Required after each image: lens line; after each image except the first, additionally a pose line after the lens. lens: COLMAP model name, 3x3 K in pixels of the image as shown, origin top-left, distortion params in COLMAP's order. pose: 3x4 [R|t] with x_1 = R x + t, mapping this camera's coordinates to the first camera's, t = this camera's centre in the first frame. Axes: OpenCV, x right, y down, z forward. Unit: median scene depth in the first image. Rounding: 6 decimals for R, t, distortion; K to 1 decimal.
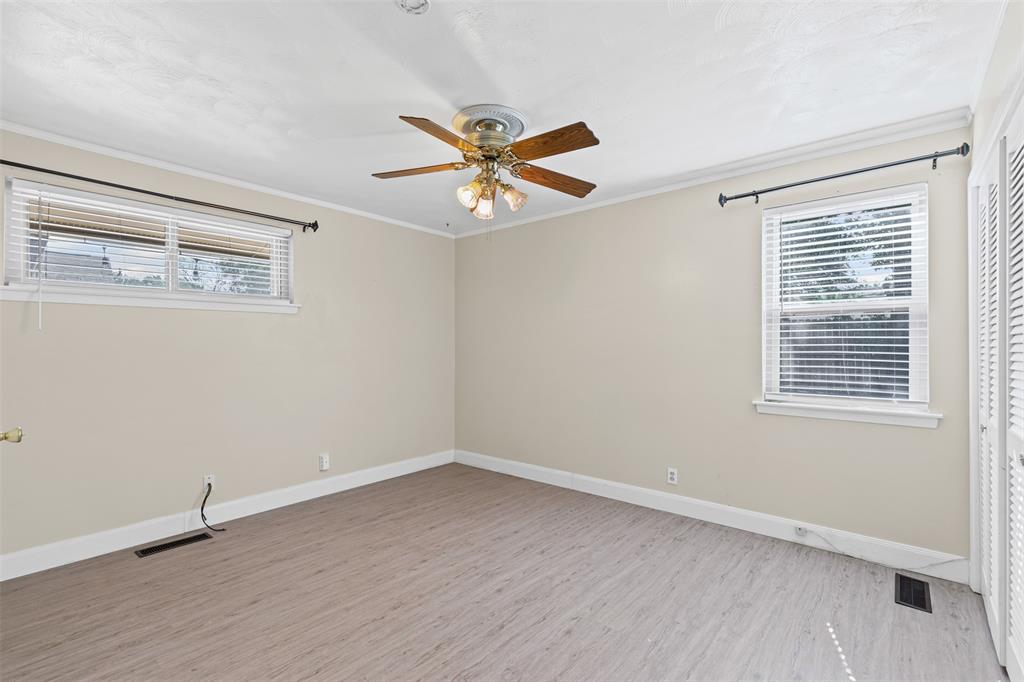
lens RADIAL K [[461.0, 0, 510.1], [0, 461.0, 344.7], [0, 0, 1]] dist [0.008505, -0.001788]
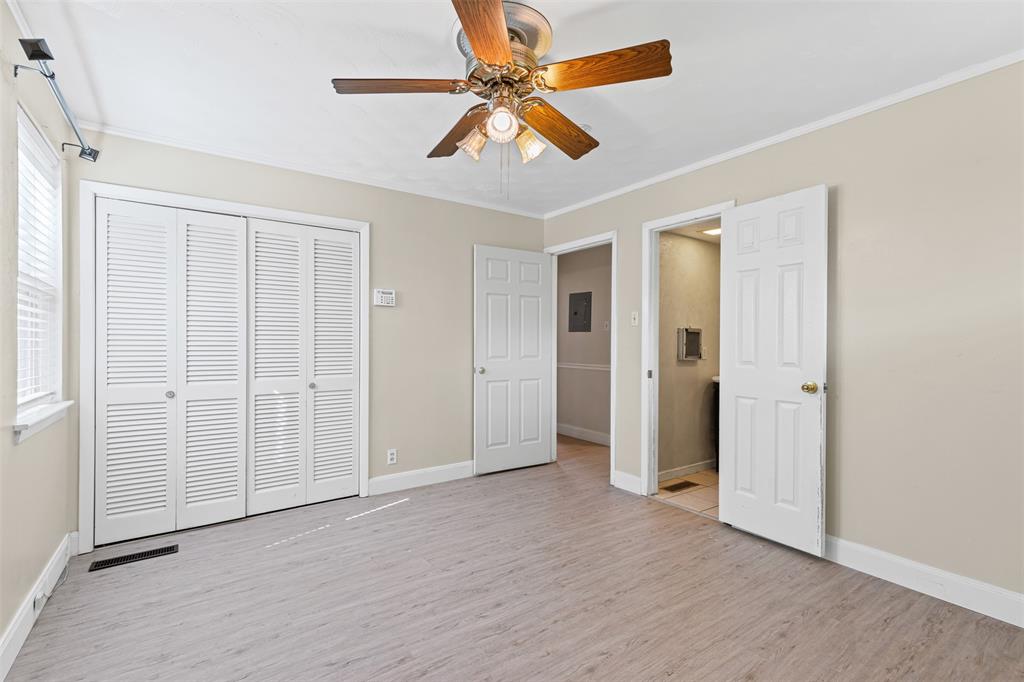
lens RADIAL K [[461.0, 0, 513.8], [0, 461.0, 344.0], [0, 0, 1]] dist [0.008505, -0.001788]
pose [[-0.971296, -0.003367, 0.237851, -0.267062], [-0.004778, 0.999974, -0.005356, 0.030570], [-0.237826, -0.006338, -0.971287, 1.889496]]
